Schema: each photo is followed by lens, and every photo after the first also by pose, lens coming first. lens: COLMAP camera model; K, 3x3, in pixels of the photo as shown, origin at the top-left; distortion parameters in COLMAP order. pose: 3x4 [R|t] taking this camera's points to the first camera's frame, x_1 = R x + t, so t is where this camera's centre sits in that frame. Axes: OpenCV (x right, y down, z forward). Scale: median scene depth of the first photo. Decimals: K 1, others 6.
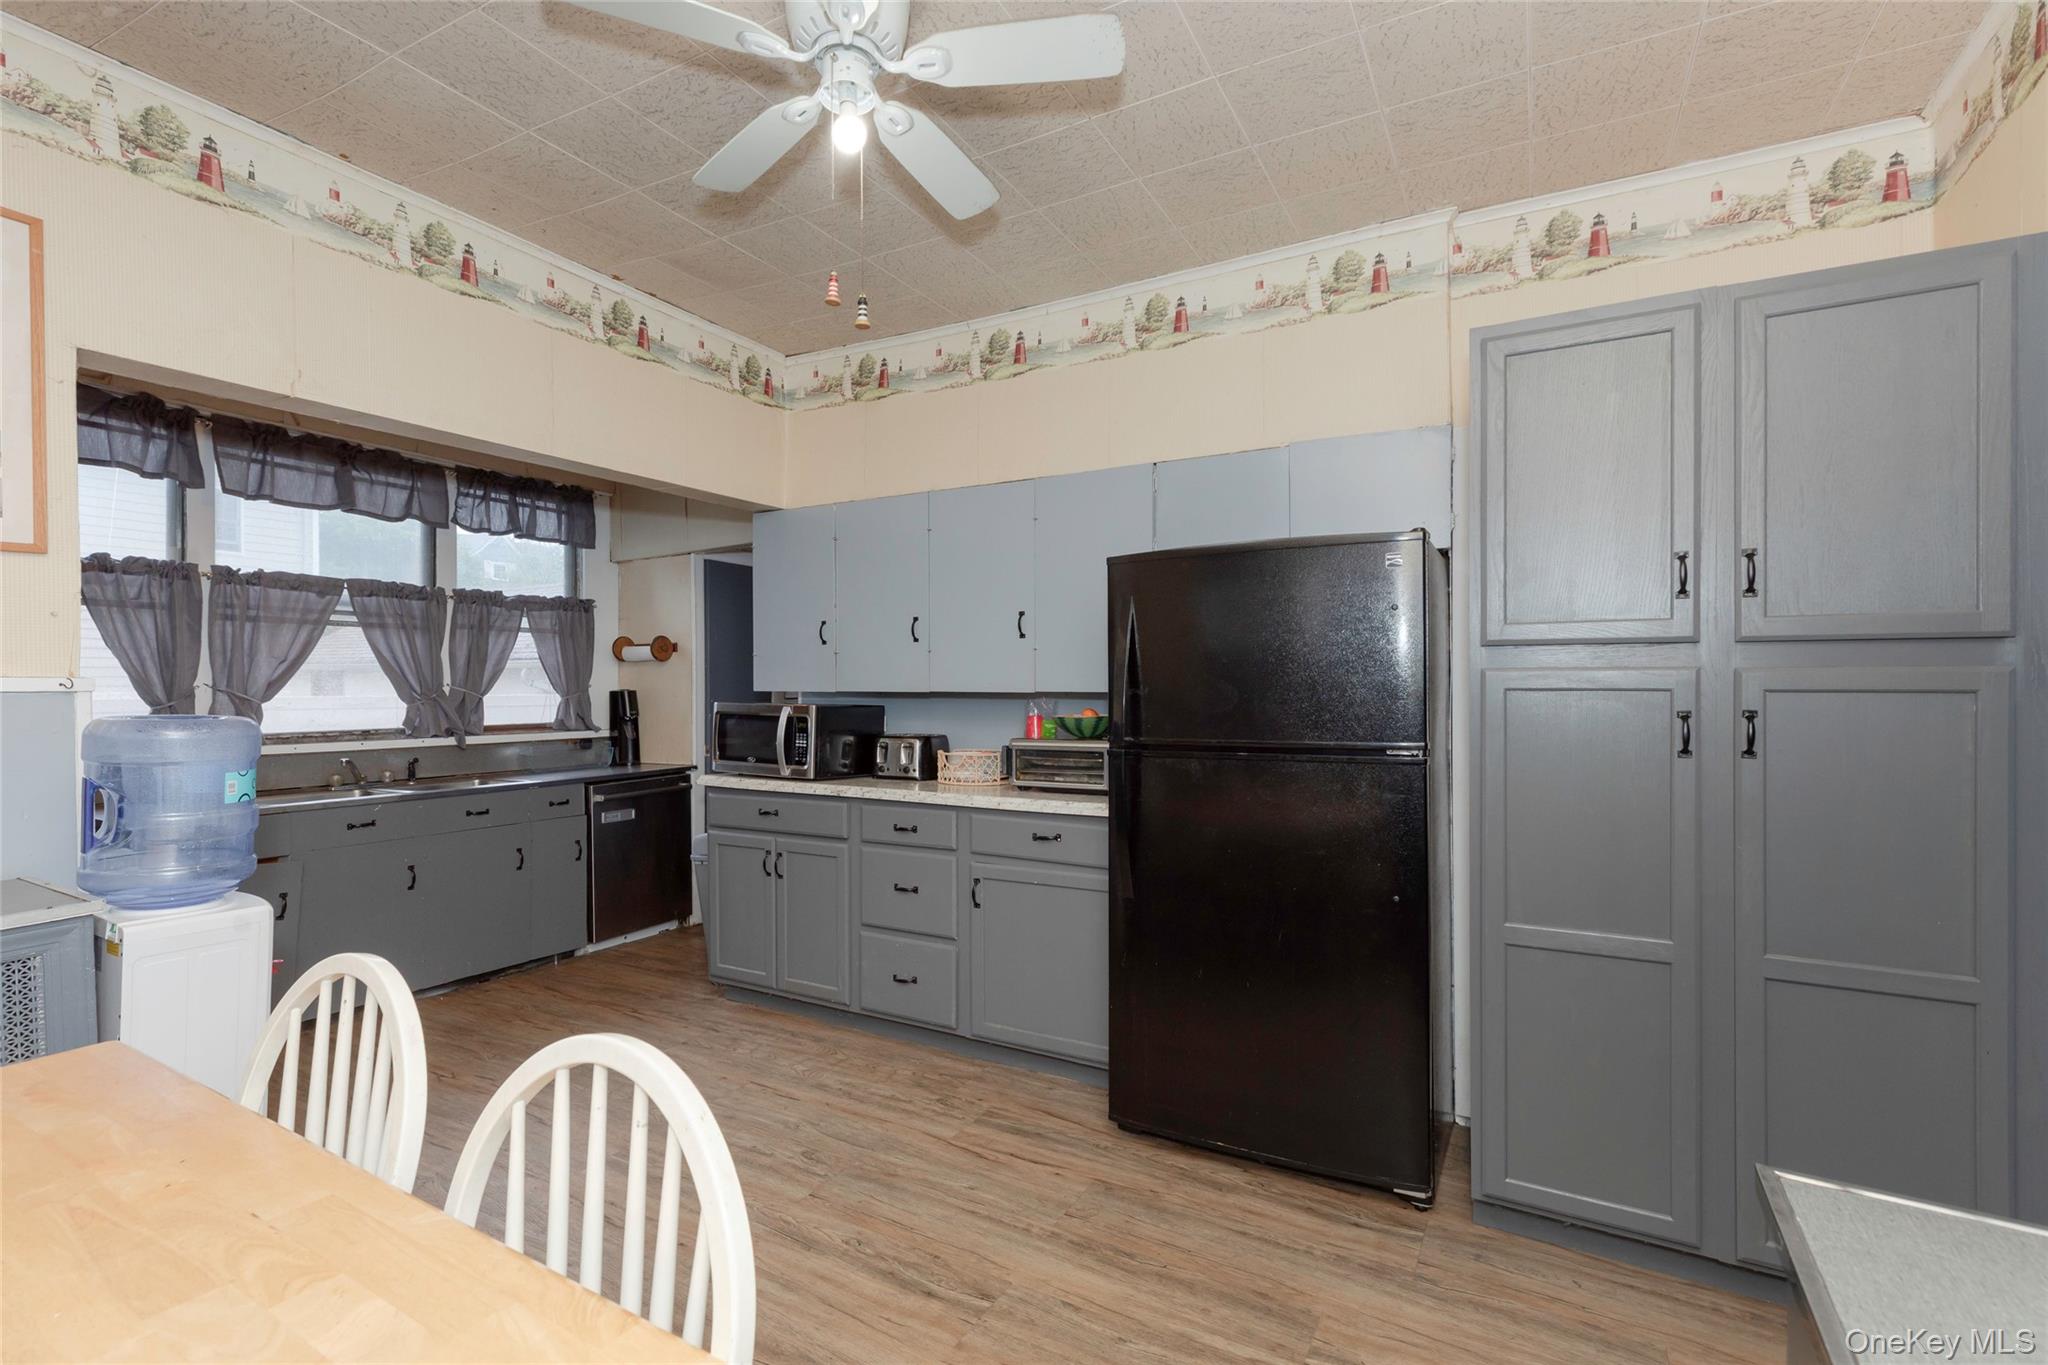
lens RADIAL K [[918.5, 0, 1024.0], [0, 918.5, 682.5], [0, 0, 1]] dist [0.002548, 0.000126]
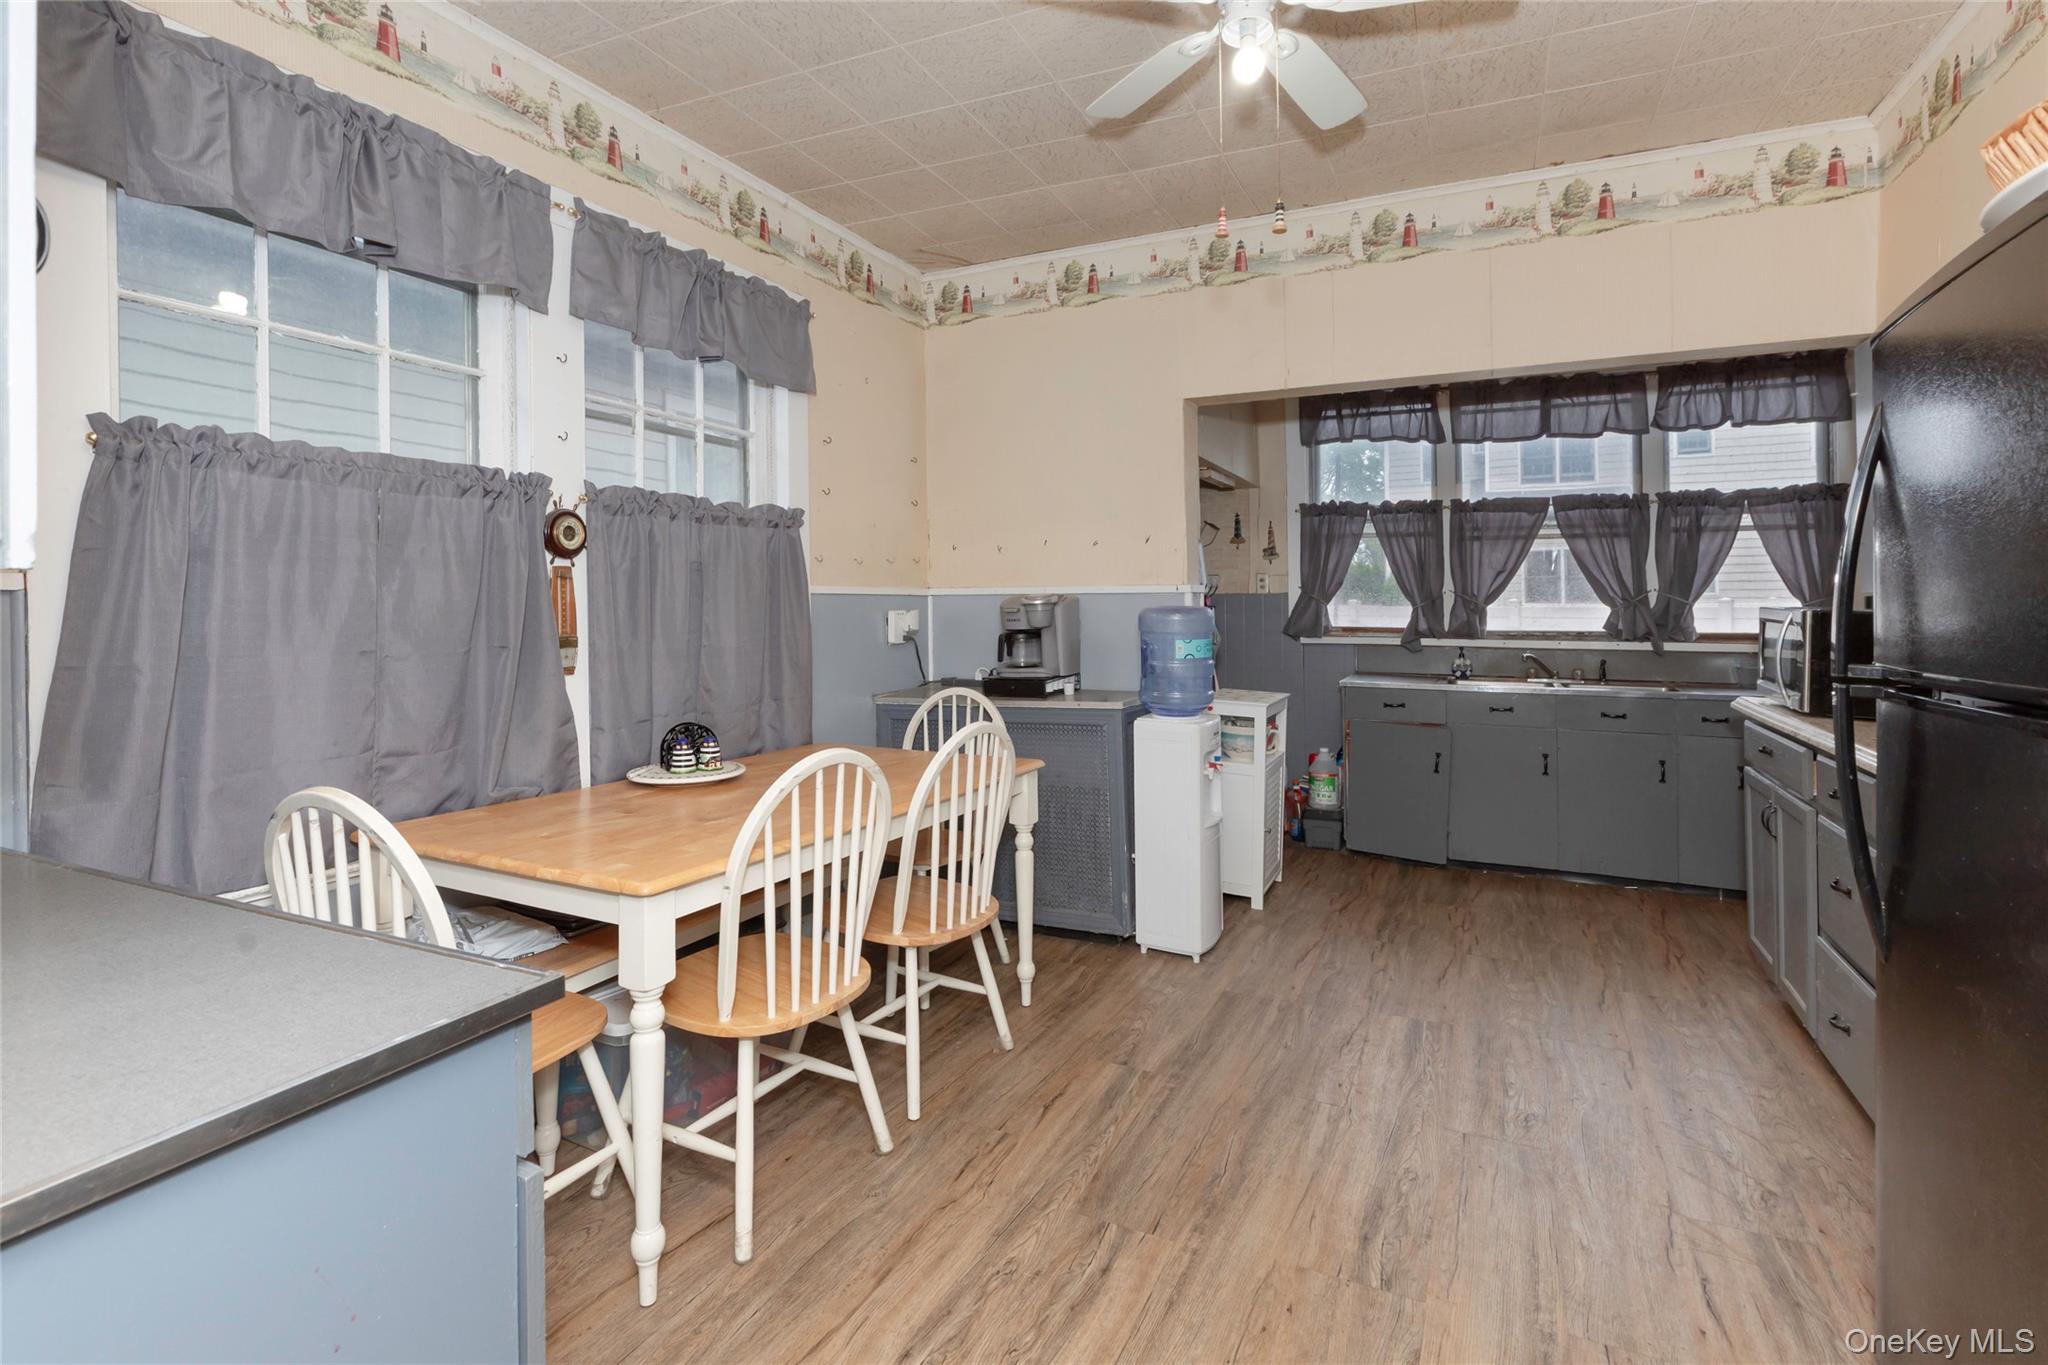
lens RADIAL K [[930.3, 0, 1023.1], [0, 930.3, 602.2], [0, 0, 1]] dist [-0.000542, -0.000219]
pose [[0.071375, -0.000139, -0.997450, 0.481524], [0.000660, 1.000000, -0.000092, 0.022543], [0.997449, -0.000652, 0.071375, 0.365421]]
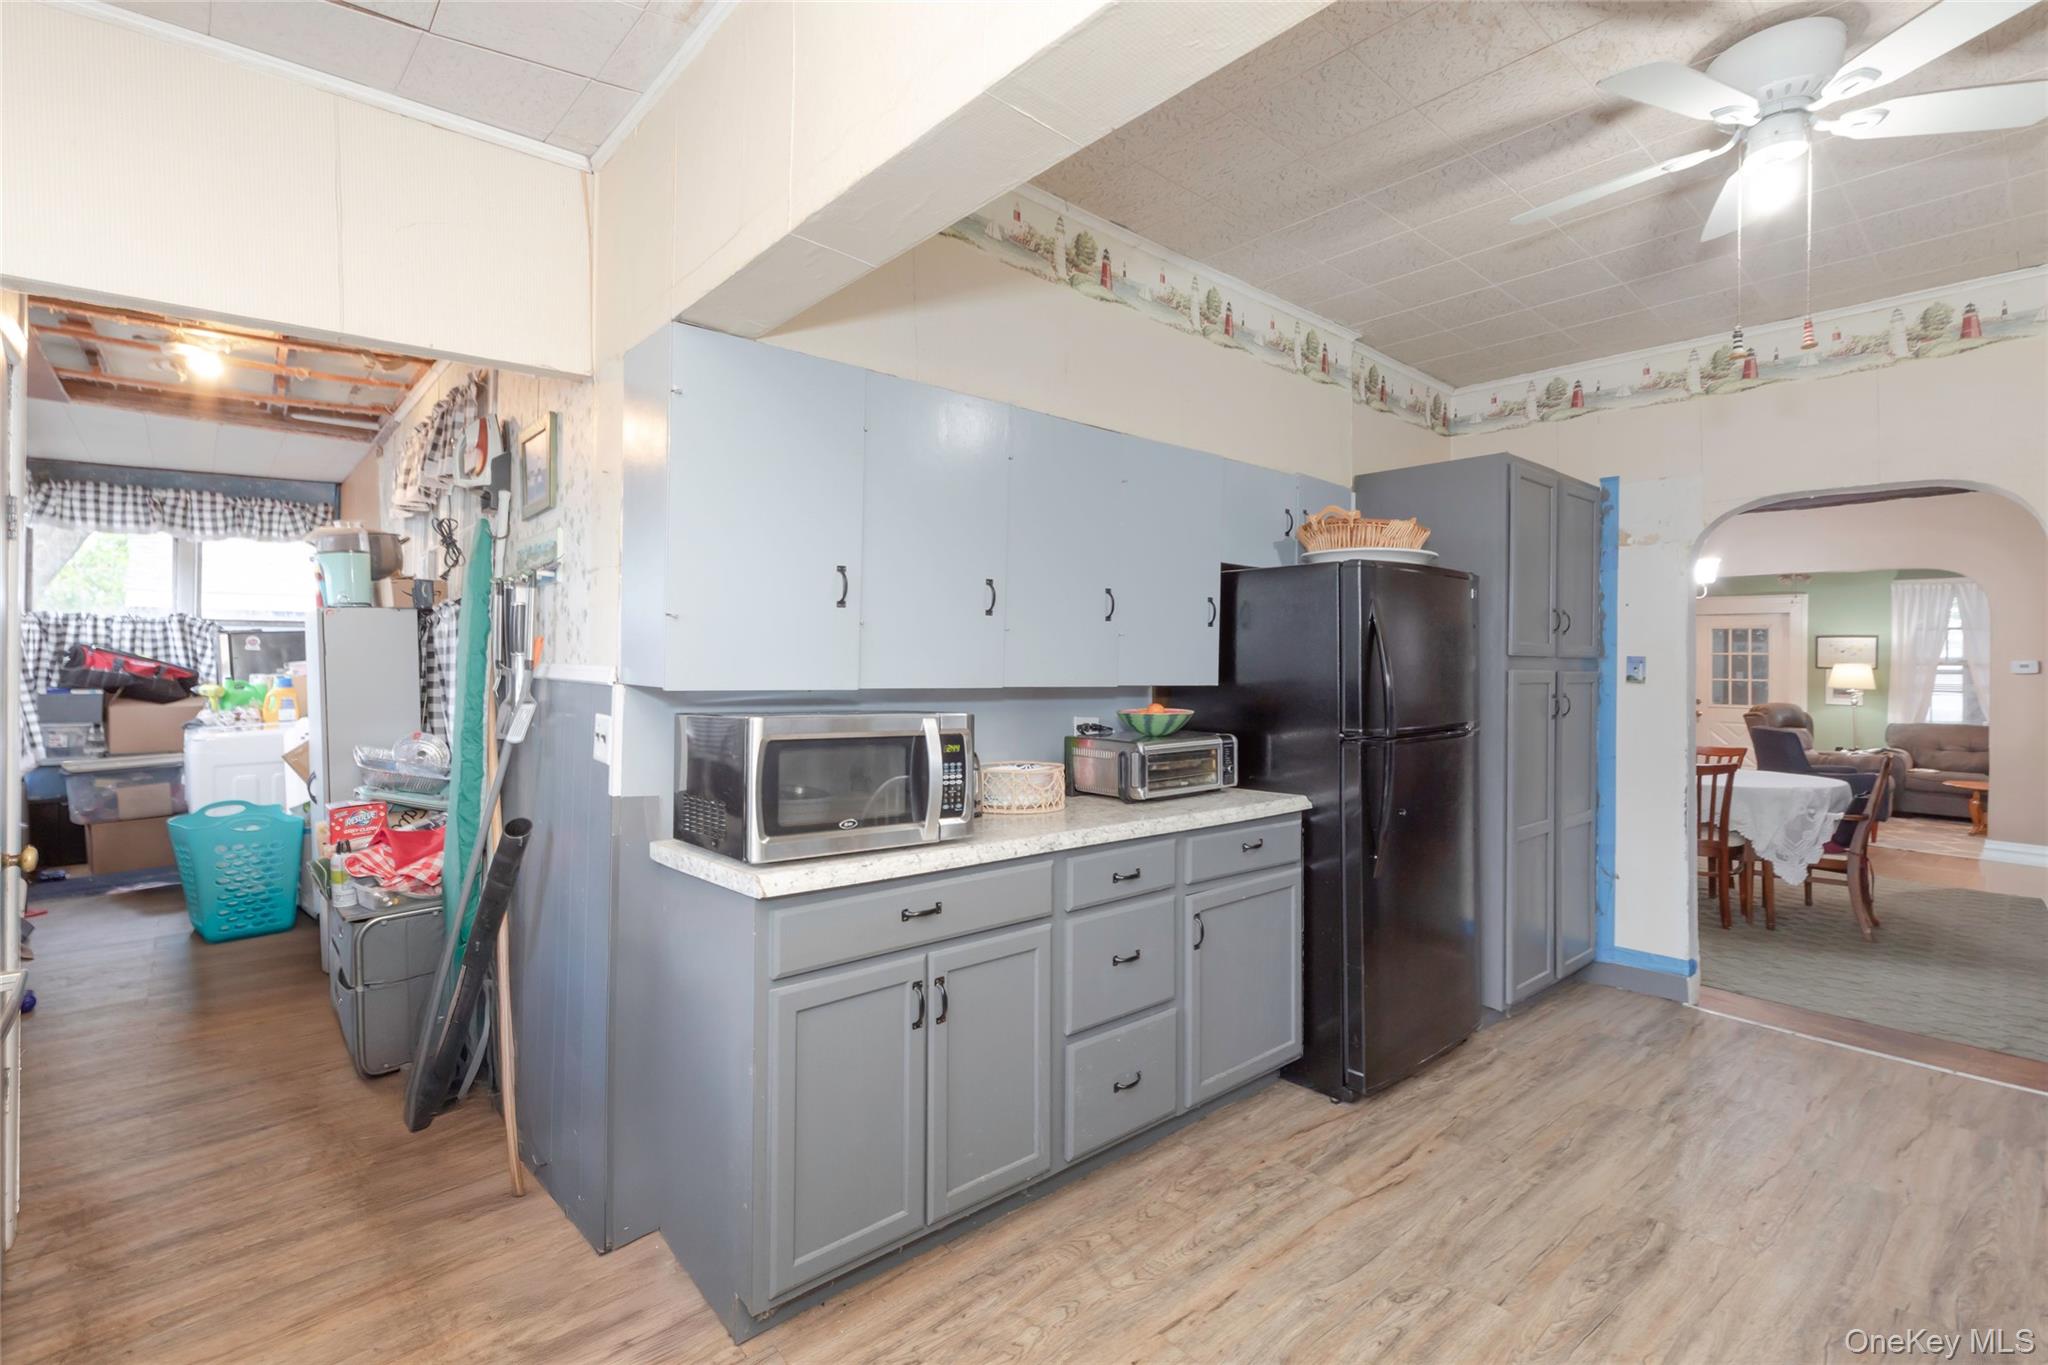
lens RADIAL K [[957.1, 0, 998.7], [0, 957.1, 663.3], [0, 0, 1]] dist [0.001179, -0.000030]
pose [[0.338687, 0.009257, 0.940854, -0.872533], [-0.008555, 0.999941, -0.006758, -0.004471], [-0.940860, -0.005760, 0.338746, 0.828818]]
